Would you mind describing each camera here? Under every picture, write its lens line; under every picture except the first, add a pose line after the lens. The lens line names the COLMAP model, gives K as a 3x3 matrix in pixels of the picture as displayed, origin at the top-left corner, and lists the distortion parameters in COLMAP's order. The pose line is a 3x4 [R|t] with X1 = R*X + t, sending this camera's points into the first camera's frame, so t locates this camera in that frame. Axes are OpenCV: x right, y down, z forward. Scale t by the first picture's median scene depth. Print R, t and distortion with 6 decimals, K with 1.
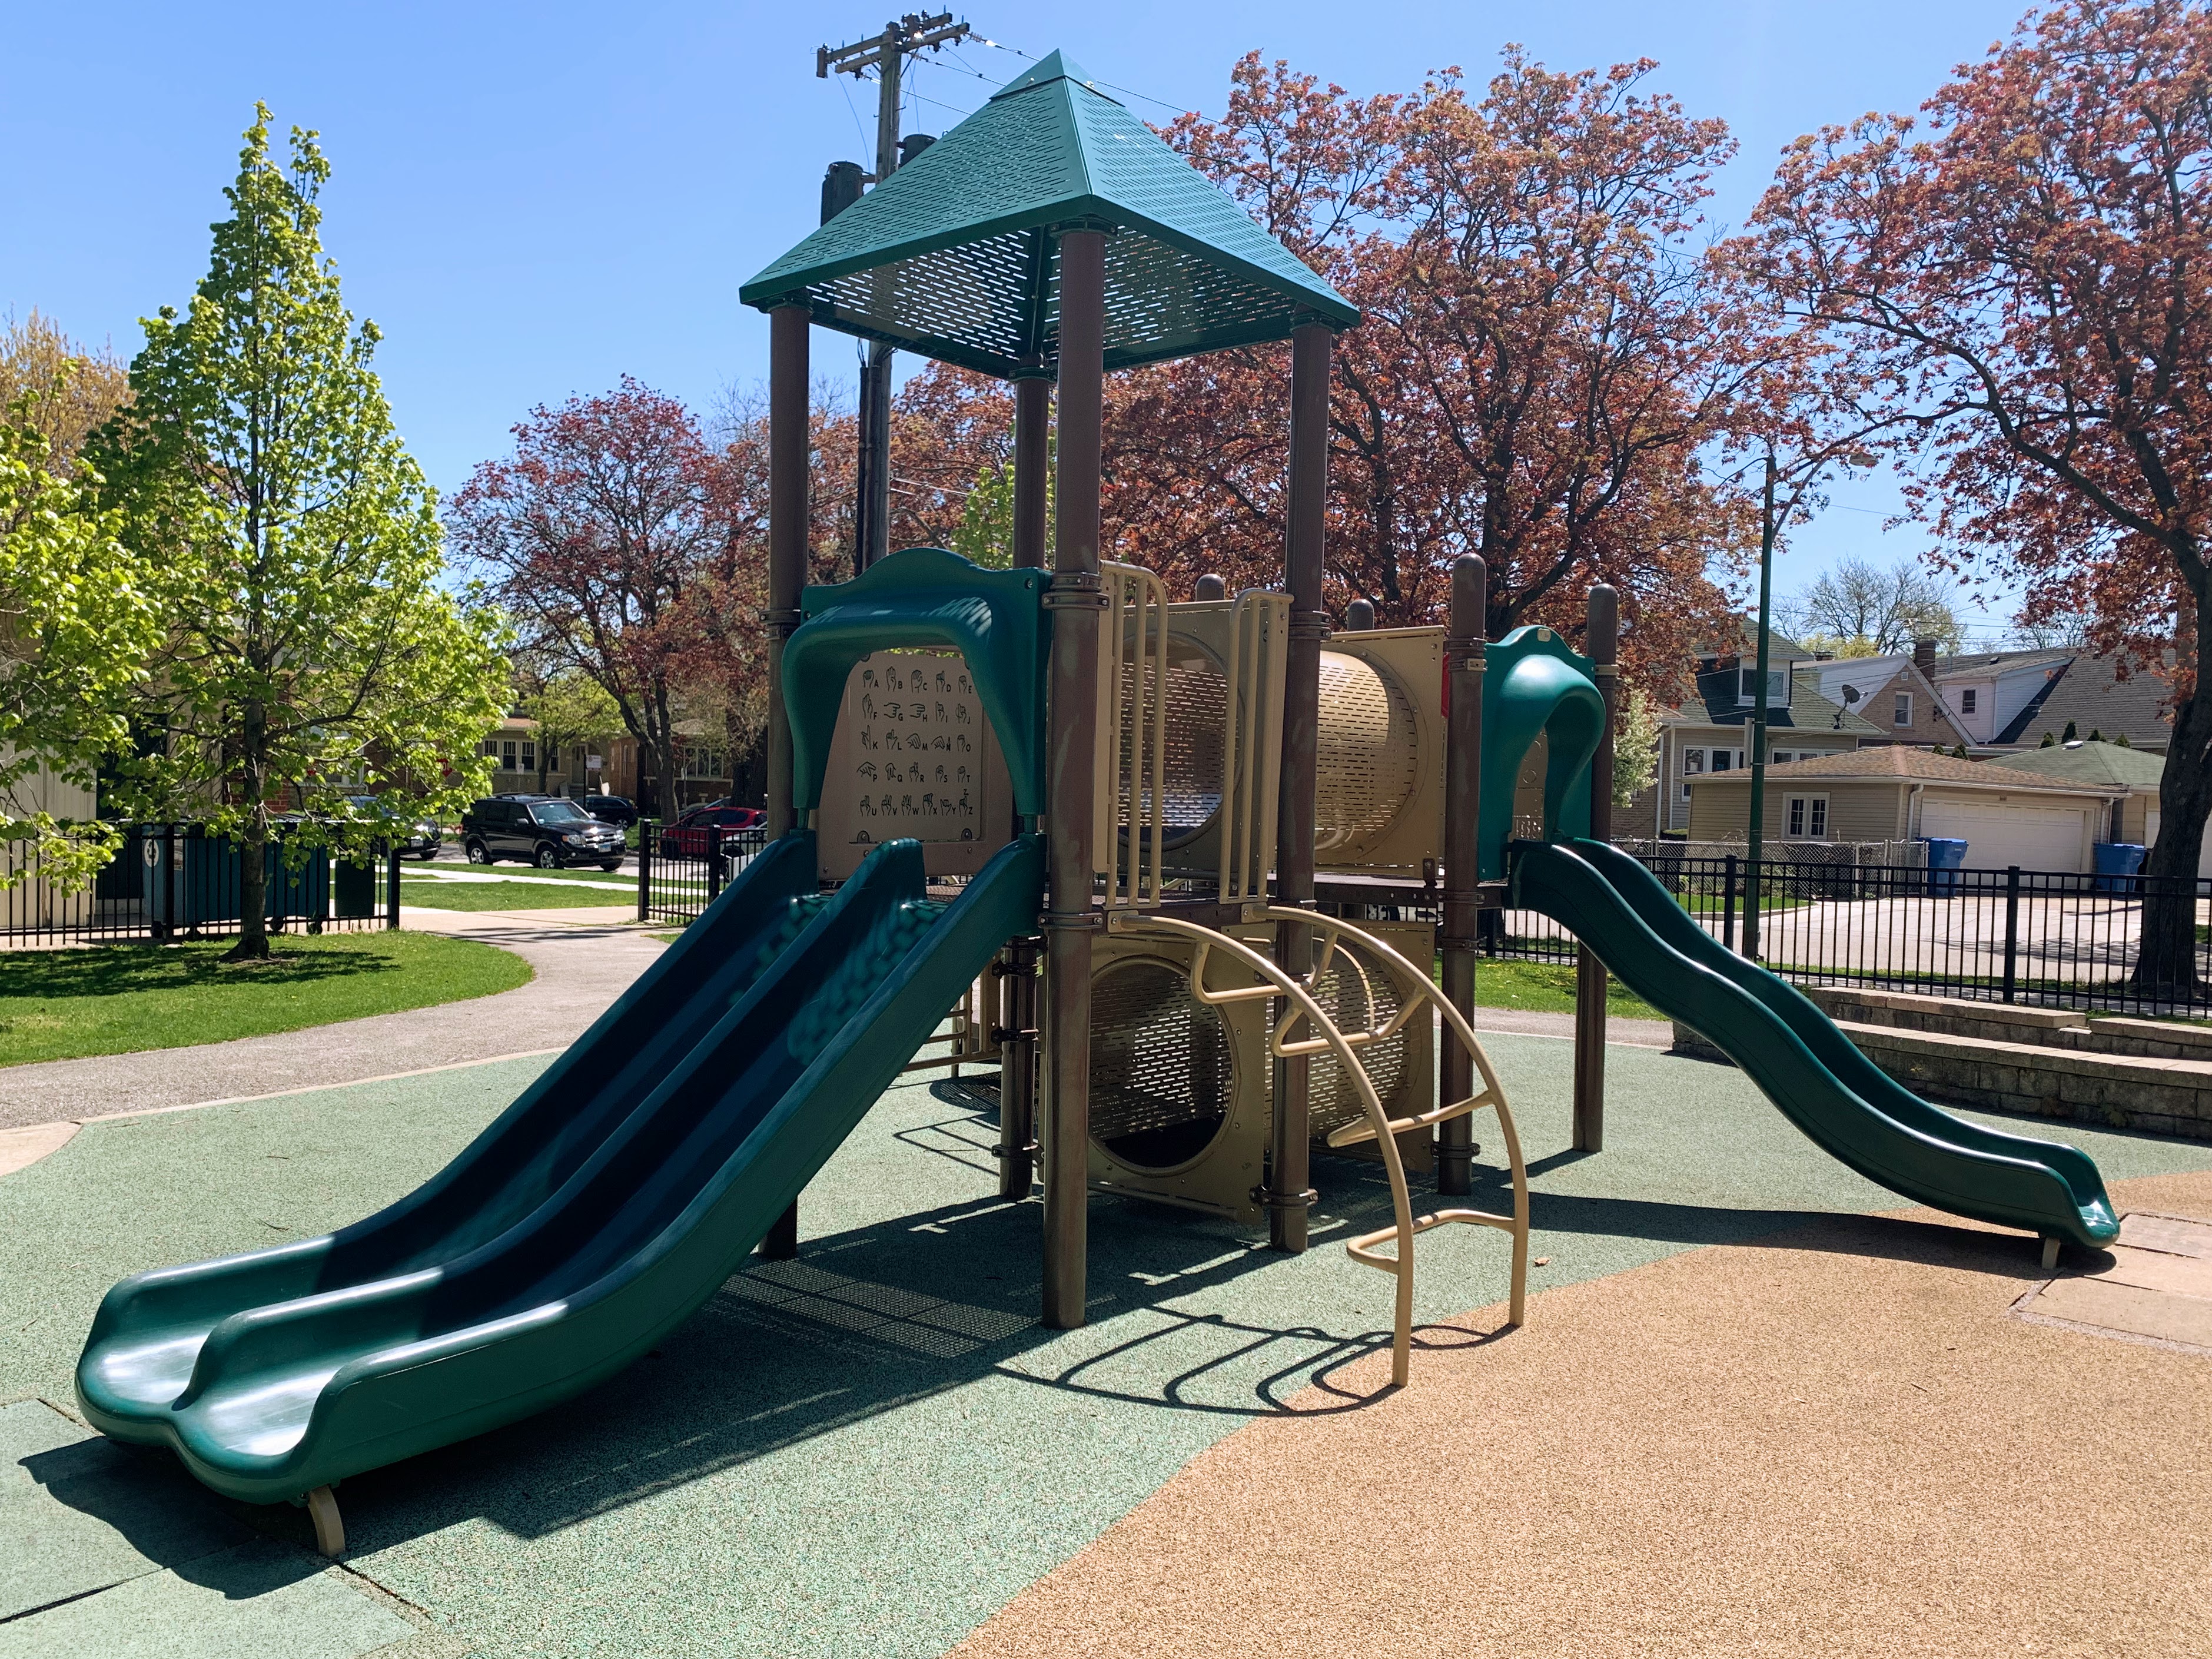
lens RADIAL K [[1734.7, 0, 1106.0], [0, 1734.7, 829.5], [0, 0, 1]] dist [0.153995, -0.203316]
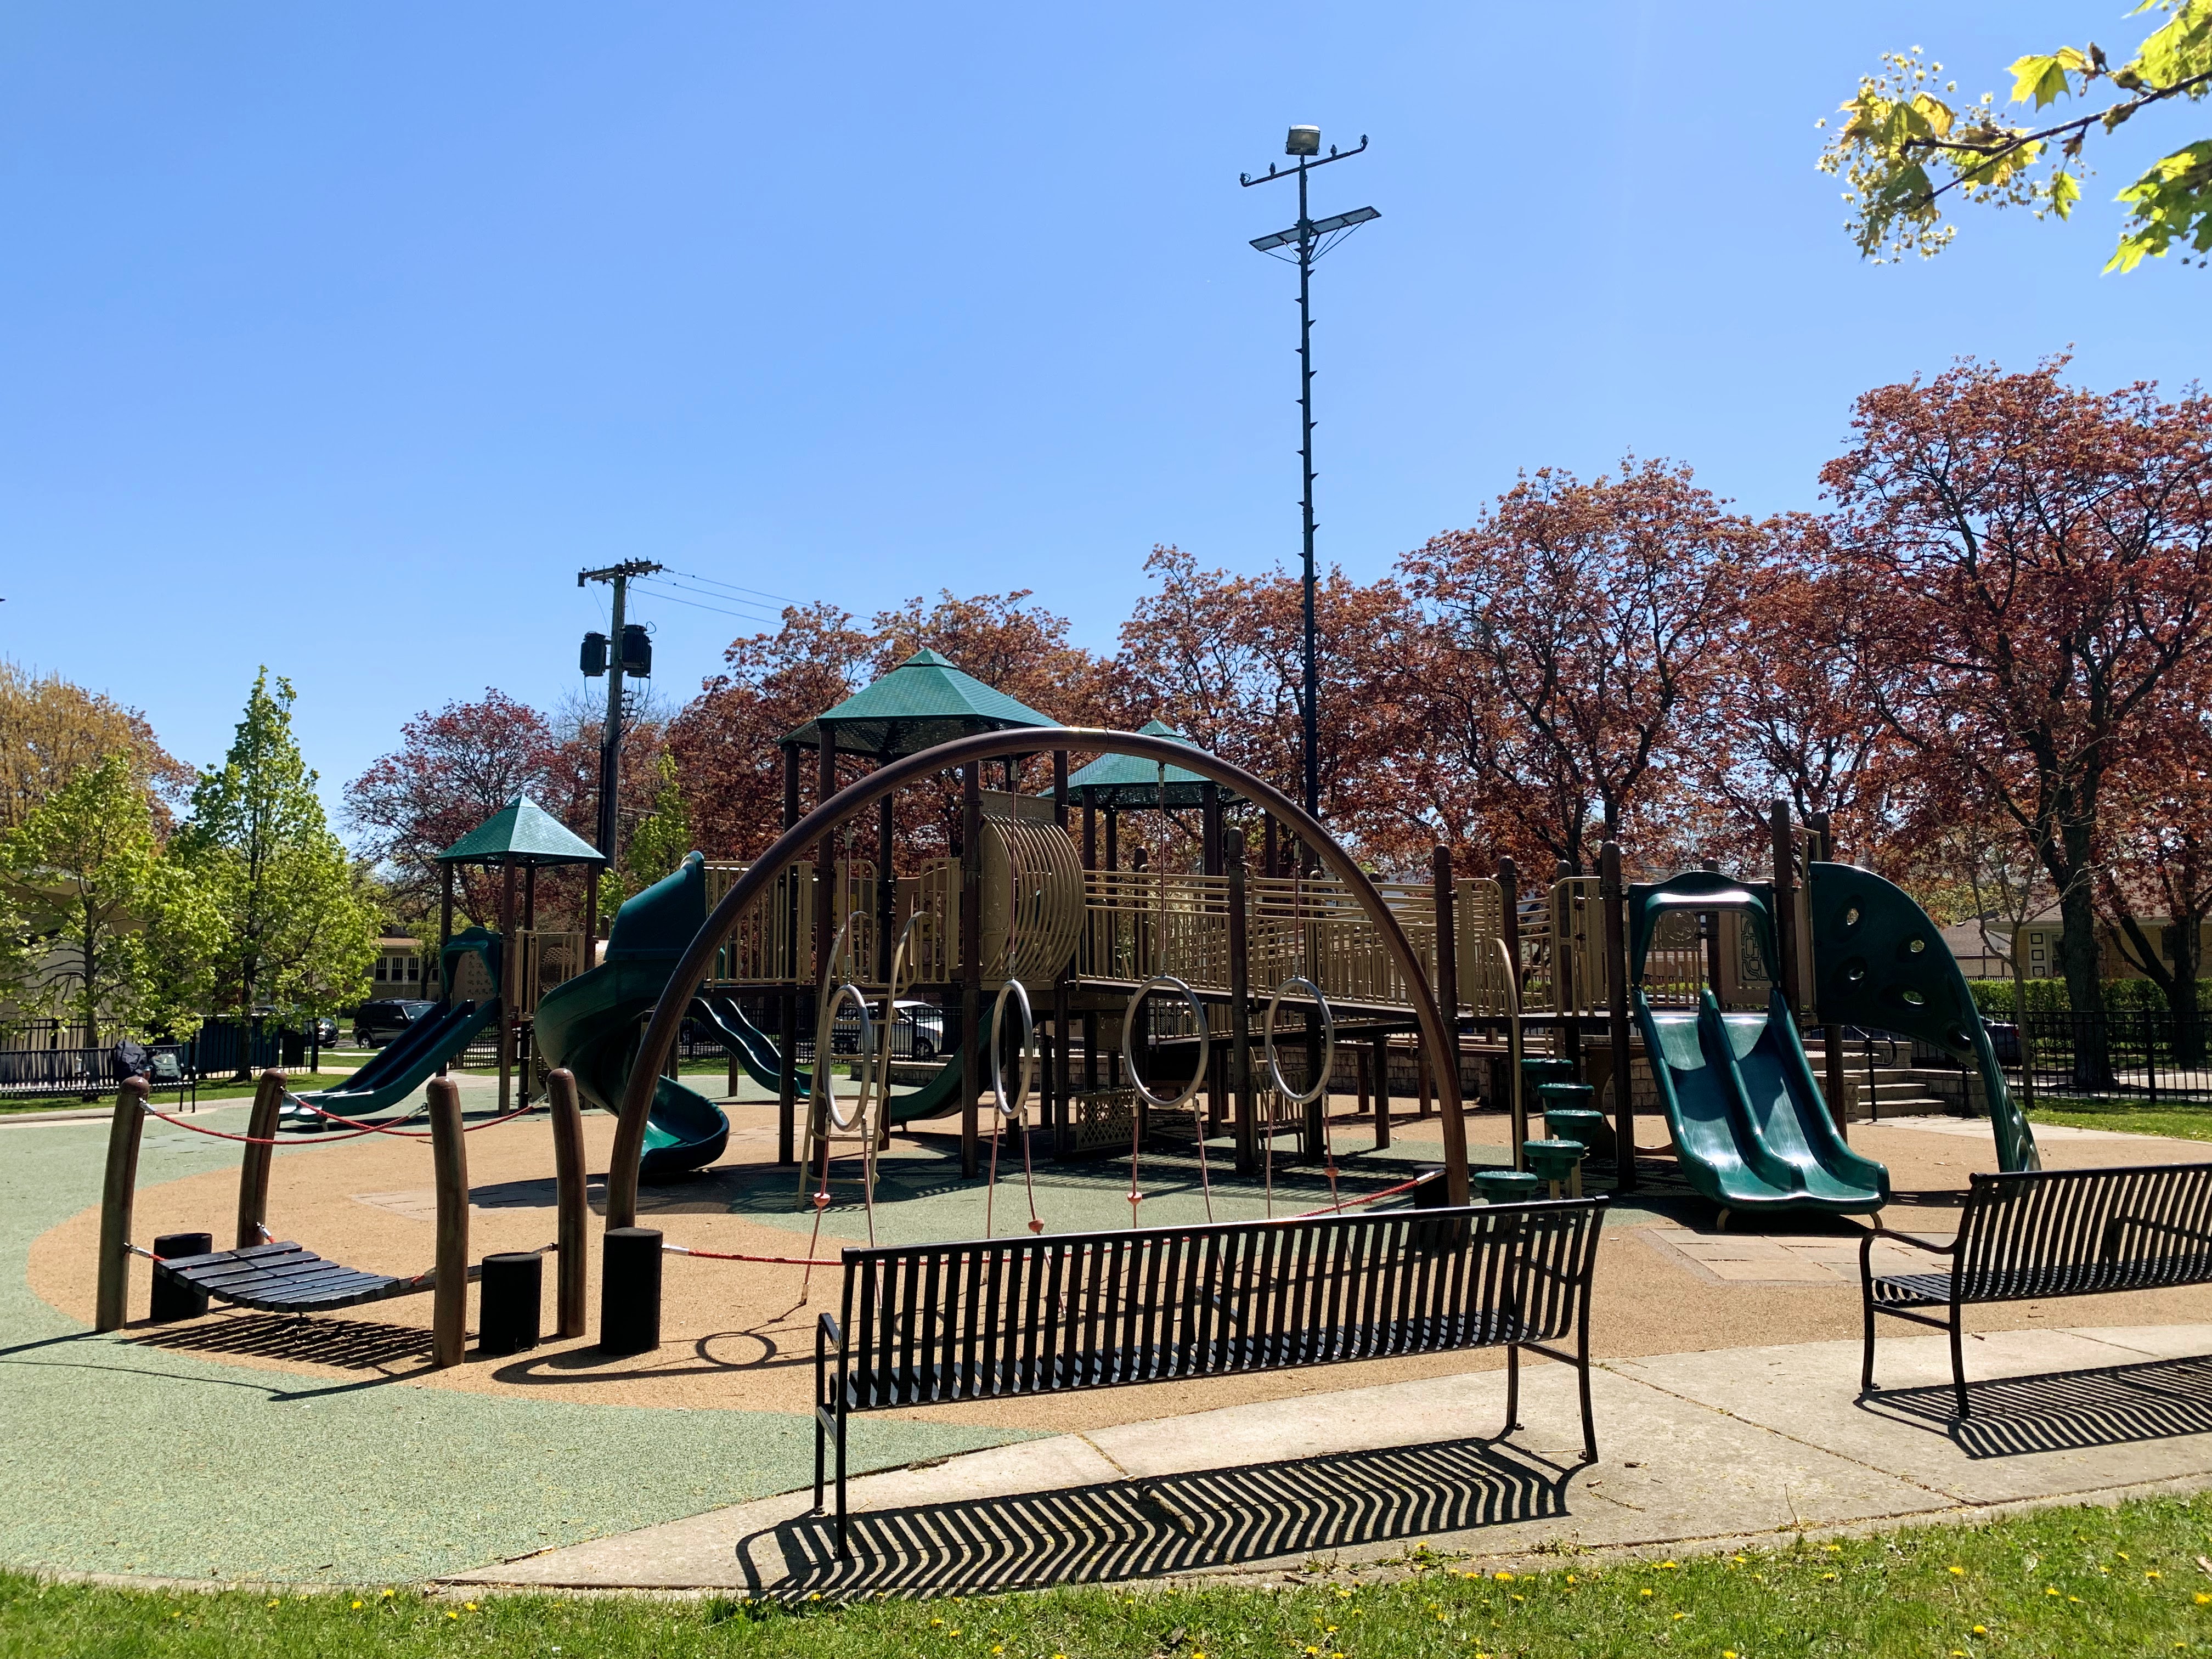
lens RADIAL K [[1603.0, 0, 1193.9], [0, 1603.0, 831.2], [0, 0, 1]] dist [0.003046, -0.000038]
pose [[0.991288, -0.018624, 0.130389, 0.232023], [0.033344, 0.993189, -0.111638, 0.019576], [-0.127422, 0.115013, 0.985158, -0.627407]]
